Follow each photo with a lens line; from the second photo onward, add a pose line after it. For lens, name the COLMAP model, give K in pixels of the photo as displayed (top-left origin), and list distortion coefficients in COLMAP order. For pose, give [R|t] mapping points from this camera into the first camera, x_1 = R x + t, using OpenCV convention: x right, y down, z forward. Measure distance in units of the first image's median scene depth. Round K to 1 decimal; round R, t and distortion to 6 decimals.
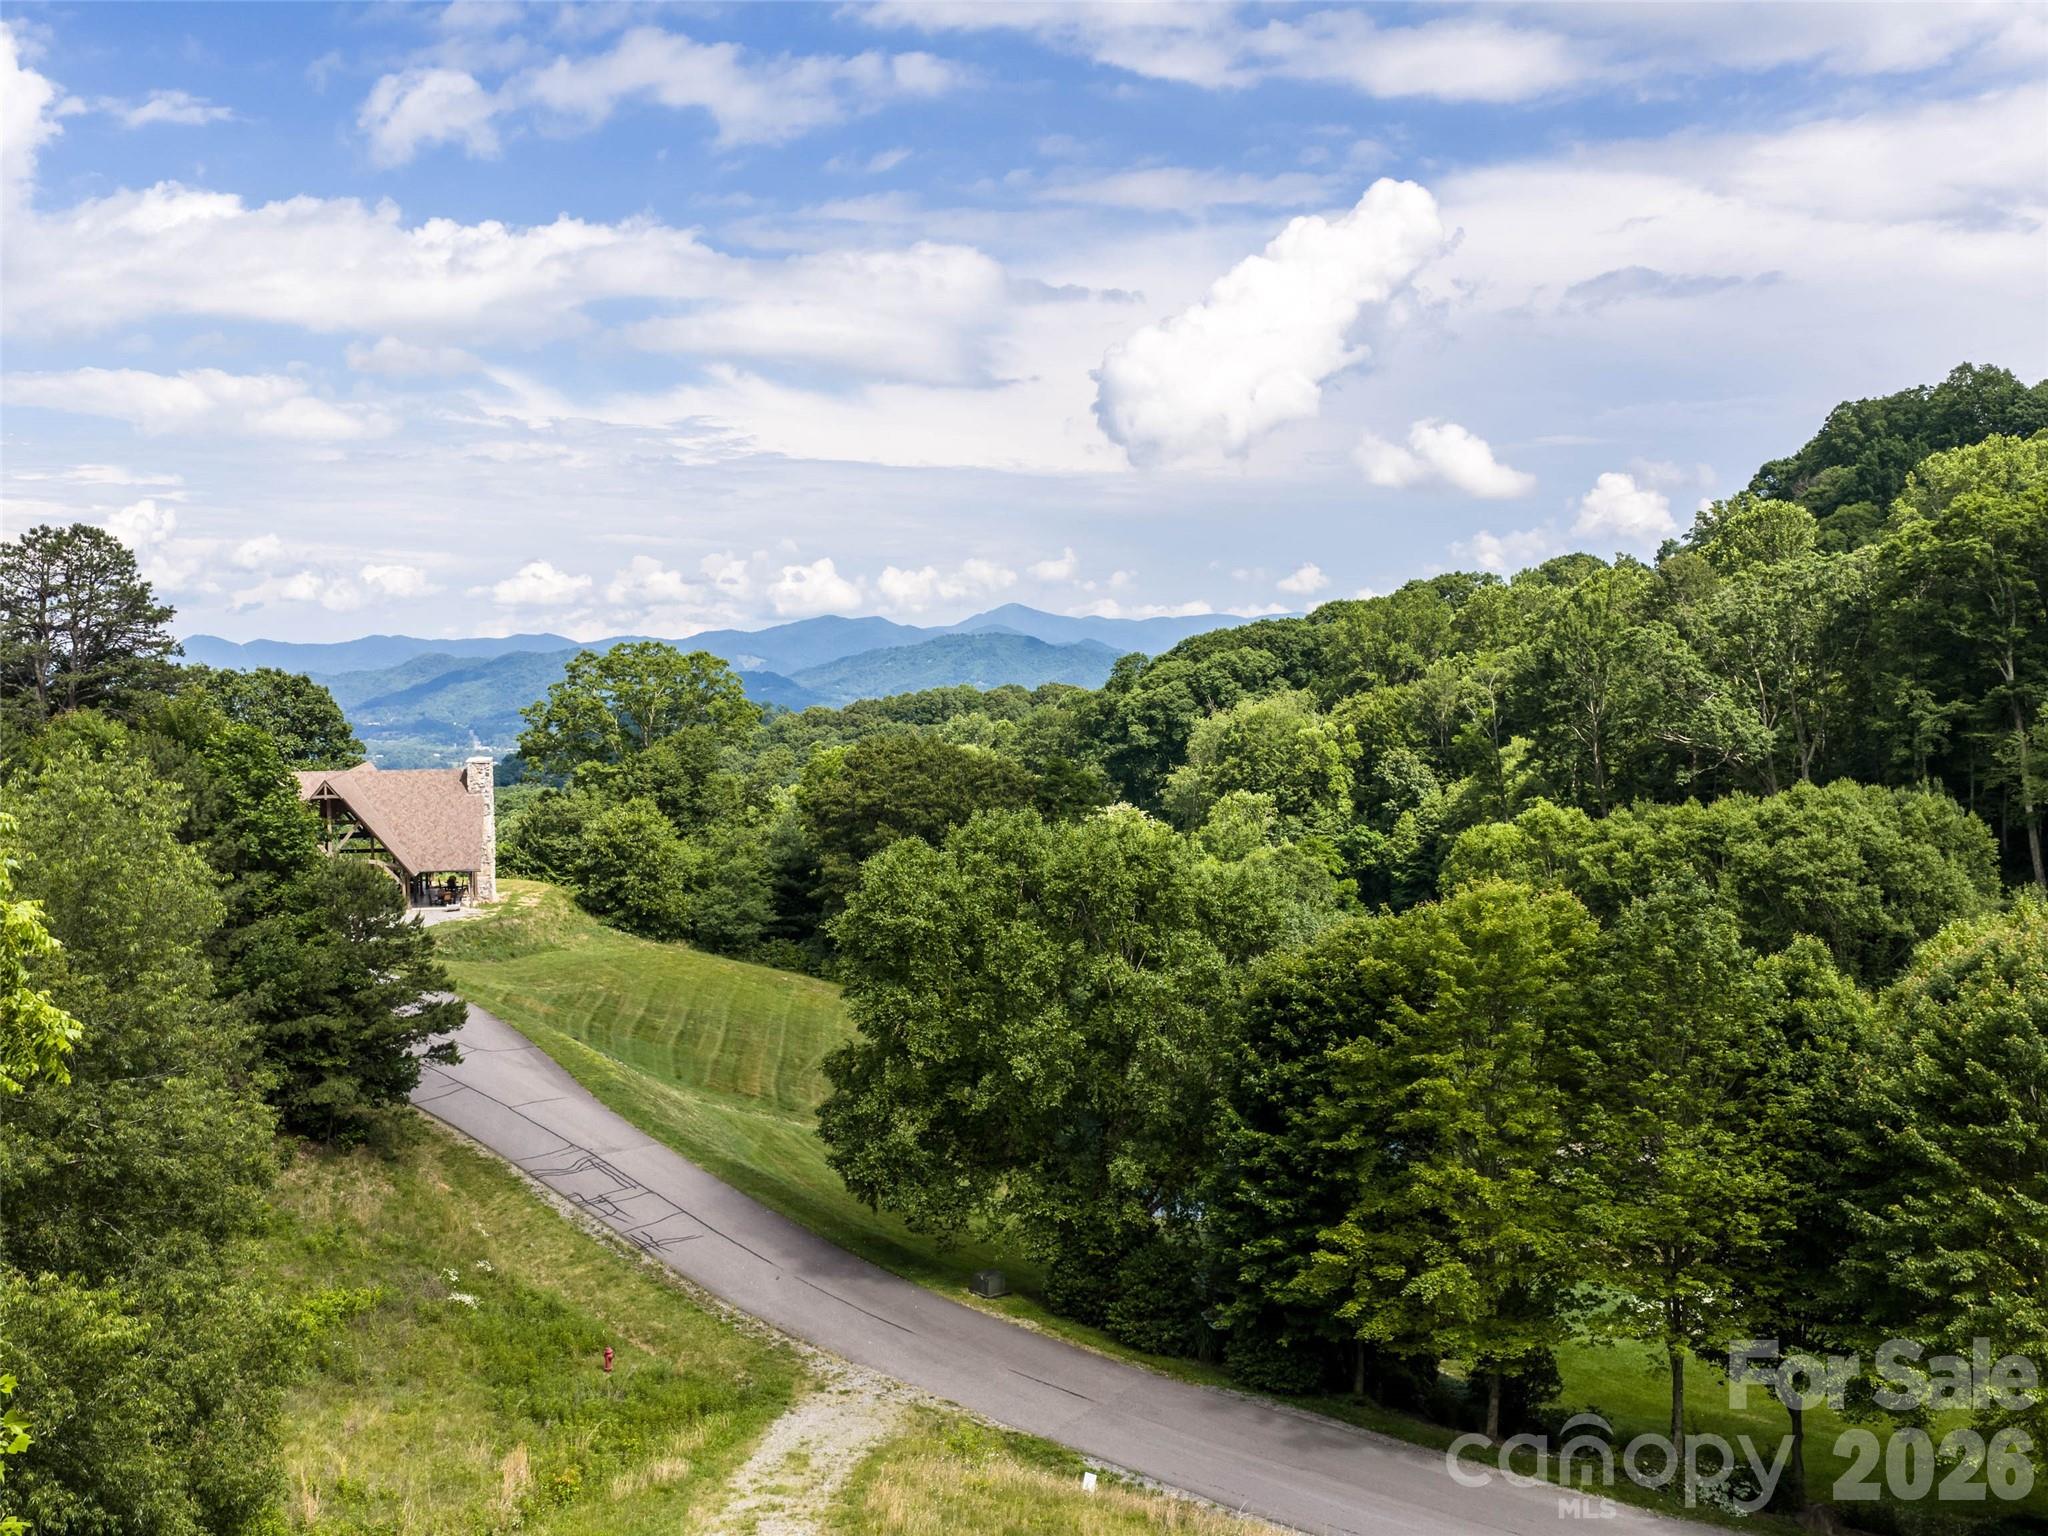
lens RADIAL K [[1981.6, 0, 1023.2], [0, 1981.6, 804.9], [0, 0, 1]] dist [0.058123, -0.115690]
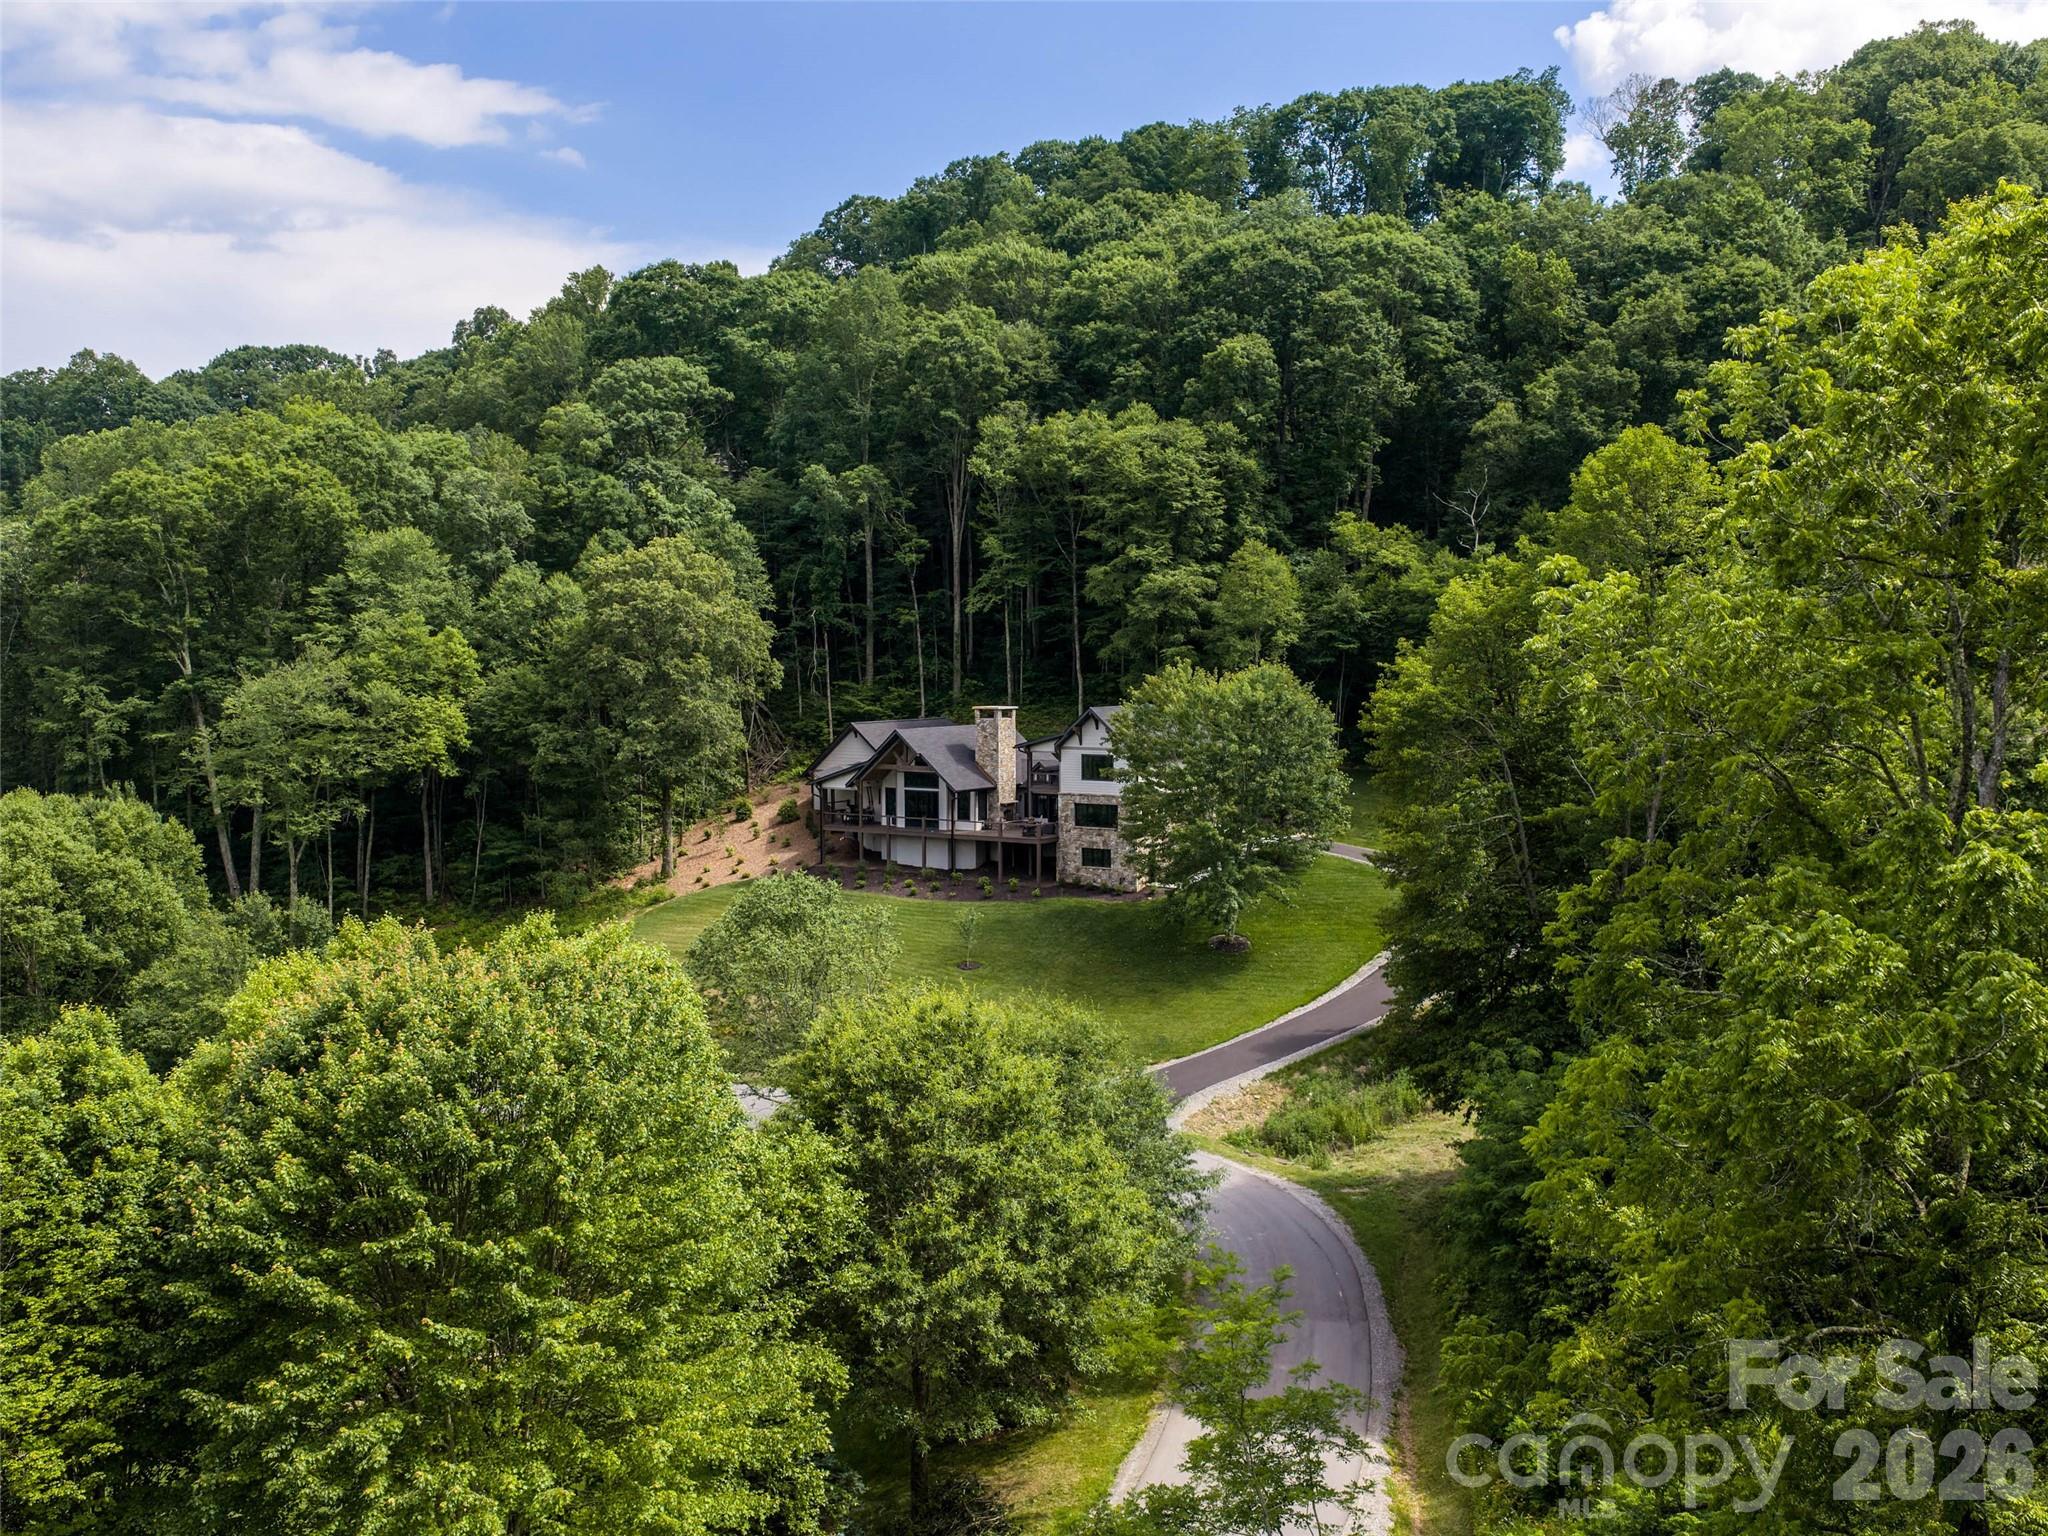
lens RADIAL K [[1902.7, 0, 1029.8], [0, 1902.7, 787.9], [0, 0, 1]] dist [0.035319, -0.054717]
pose [[0.617205, -0.056217, 0.784791, 0.033909], [0.066240, 0.997616, 0.019367, -0.000659], [-0.784009, 0.040032, 0.619458, 0.142802]]
